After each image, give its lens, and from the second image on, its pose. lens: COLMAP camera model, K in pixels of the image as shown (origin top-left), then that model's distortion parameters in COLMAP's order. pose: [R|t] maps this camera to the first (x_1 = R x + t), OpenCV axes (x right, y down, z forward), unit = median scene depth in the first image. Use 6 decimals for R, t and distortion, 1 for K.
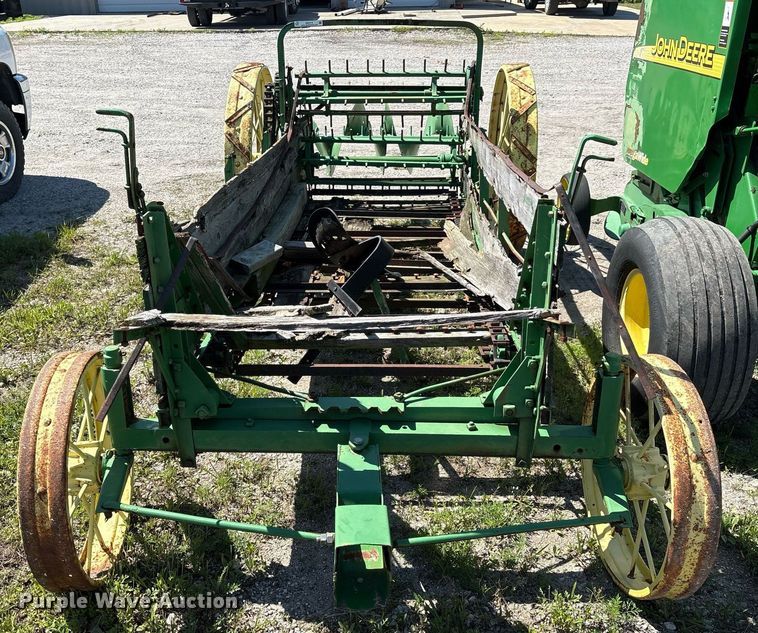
lens RADIAL K [[793.7, 0, 373.4], [0, 793.7, 310.8], [0, 0, 1]] dist [0.028653, 0.000000]
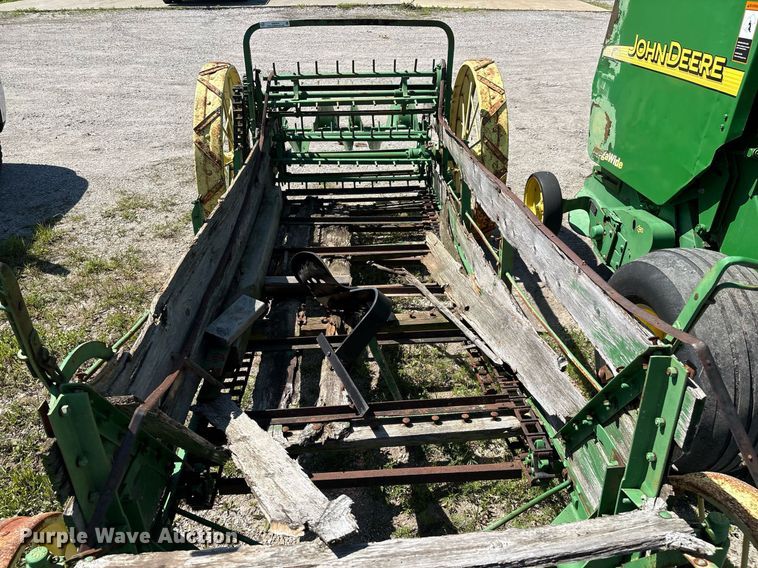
lens RADIAL K [[596.9, 0, 377.8], [0, 596.9, 287.4], [0, 0, 1]] dist [0.052952, -0.060154]
pose [[0.995783, -0.045764, 0.079513, -0.028735], [0.037067, 0.993503, 0.107601, -0.114099], [-0.083921, -0.104200, 0.991009, 0.228484]]
